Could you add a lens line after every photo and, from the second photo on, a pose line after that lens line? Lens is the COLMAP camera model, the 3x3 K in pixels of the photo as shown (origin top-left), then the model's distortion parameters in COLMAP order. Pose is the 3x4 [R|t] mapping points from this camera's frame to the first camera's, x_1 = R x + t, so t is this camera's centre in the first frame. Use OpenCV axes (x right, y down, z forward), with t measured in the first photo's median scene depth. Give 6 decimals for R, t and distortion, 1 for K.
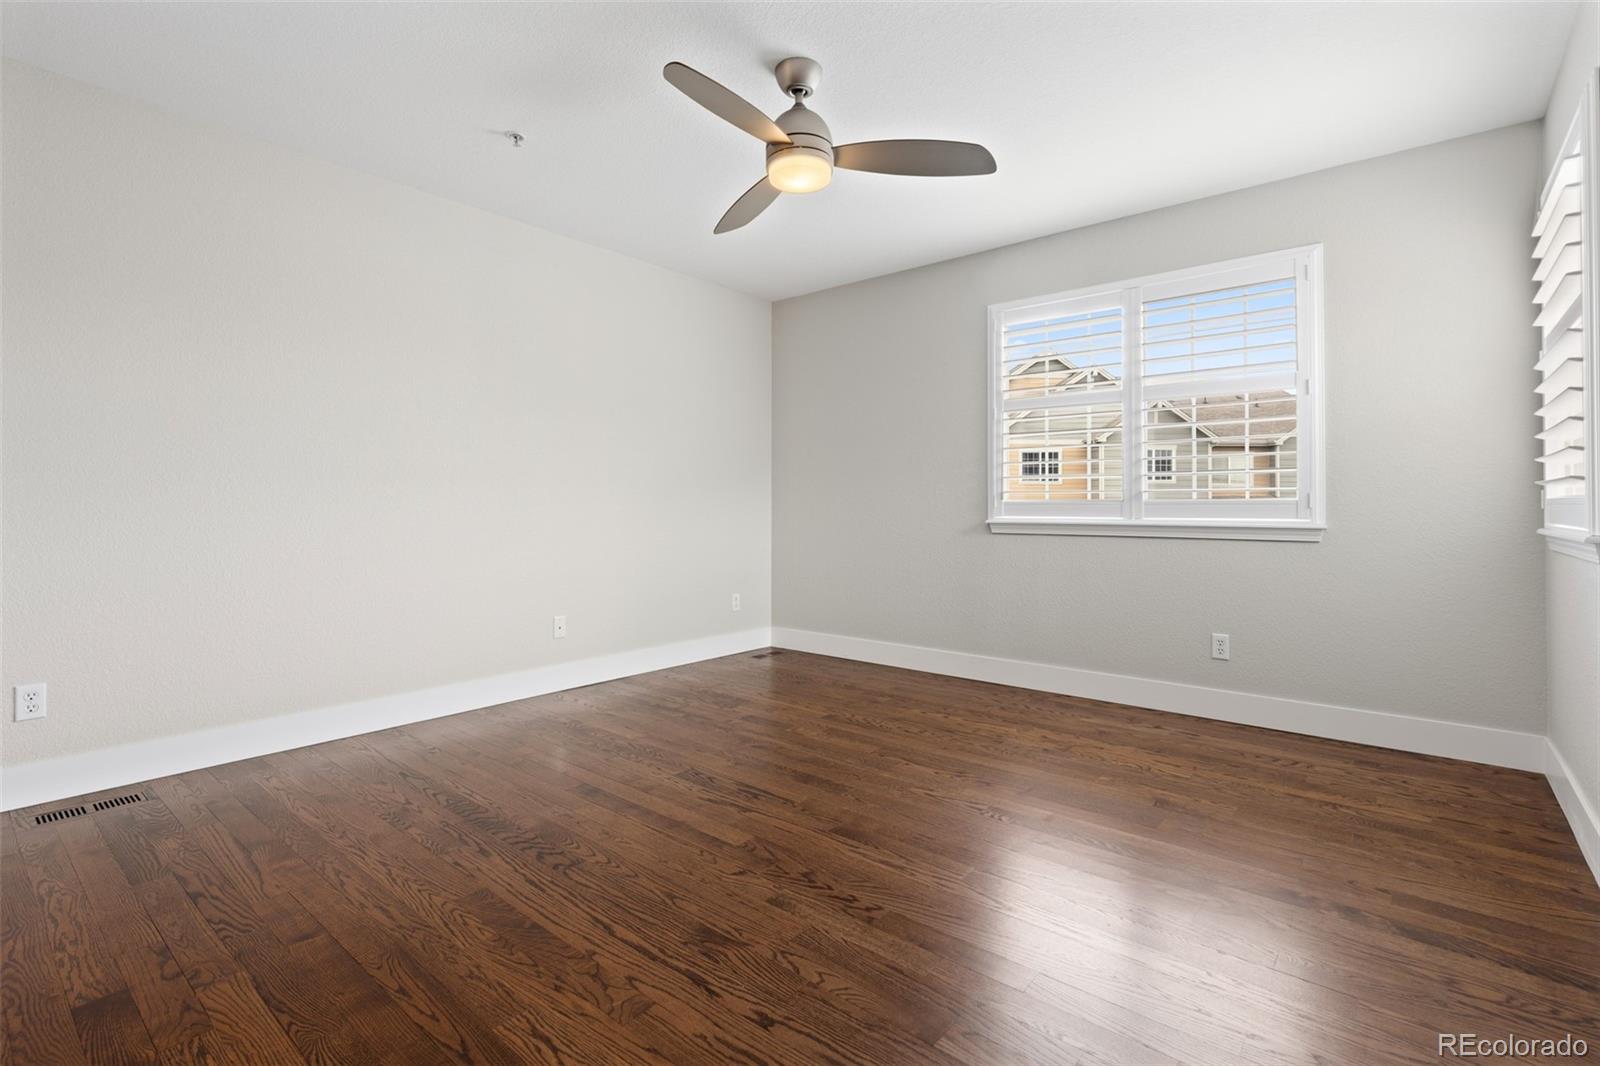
lens RADIAL K [[733.3, 0, 799.2], [0, 733.3, 524.8], [0, 0, 1]] dist [0.008112, -0.001262]
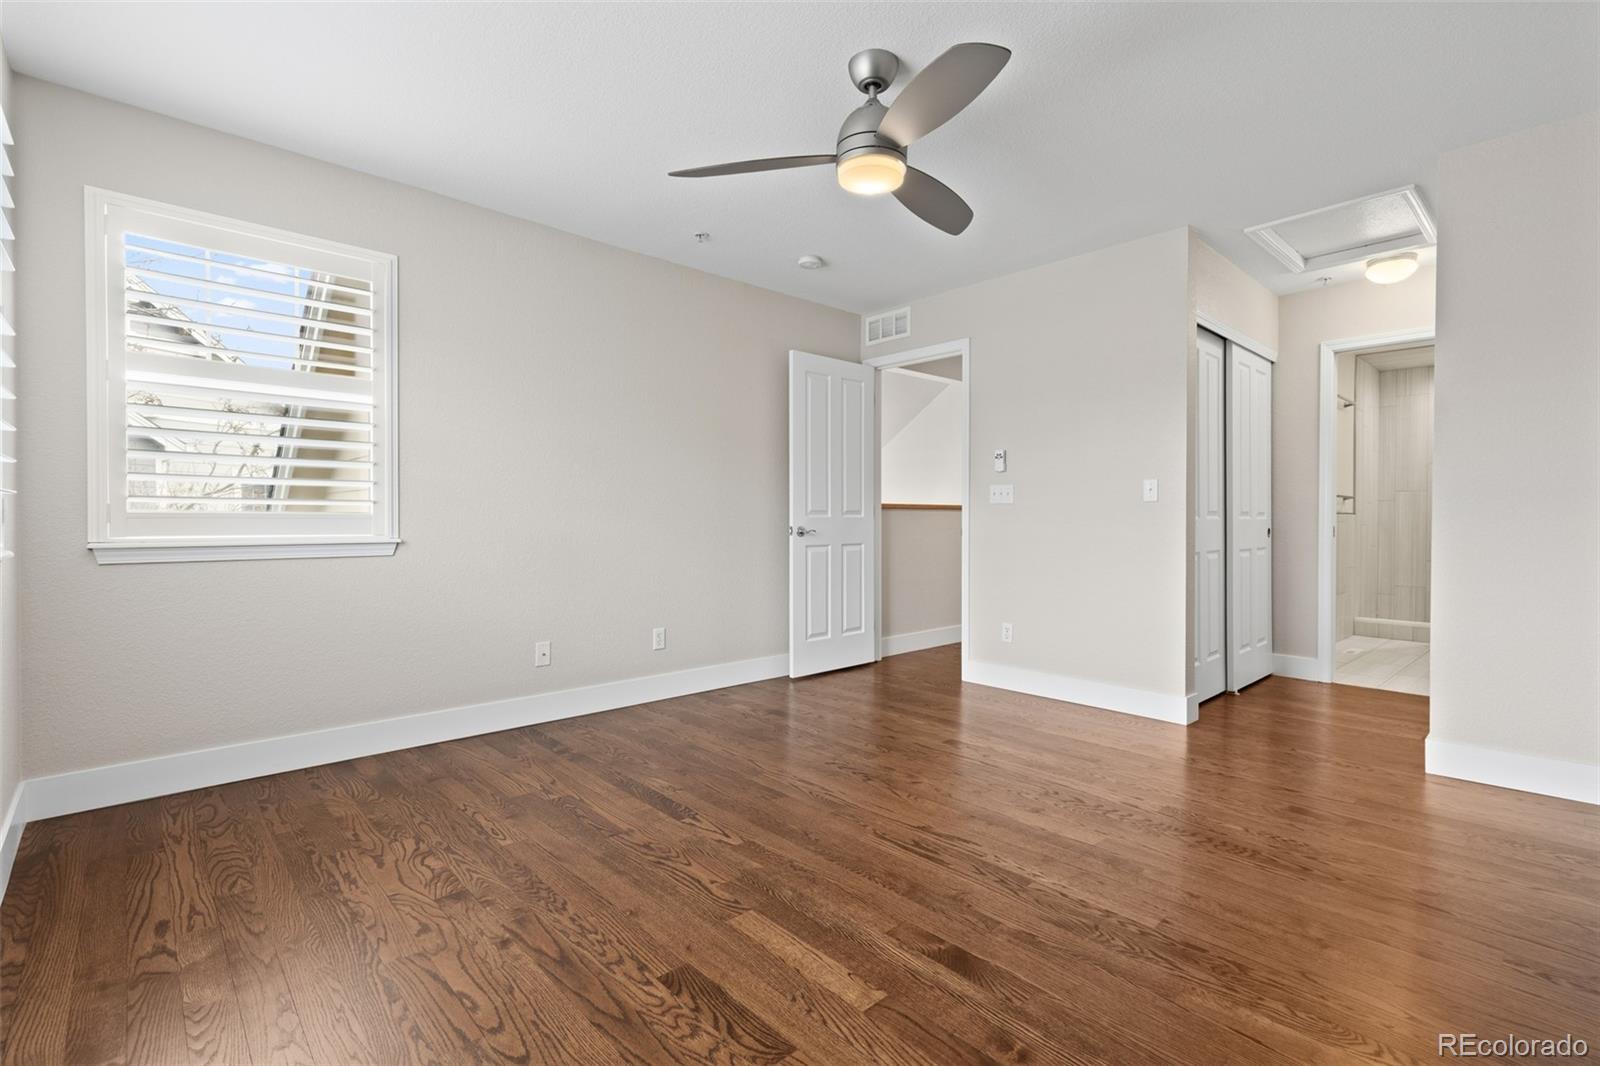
lens RADIAL K [[733.3, 0, 801.7], [0, 733.3, 525.4], [0, 0, 1]] dist [0.008112, -0.001262]
pose [[-0.991511, -0.002642, 0.130000, -0.035703], [0.001559, 0.999480, 0.032200, -0.051853], [-0.130017, 0.032130, -0.990991, 1.918178]]
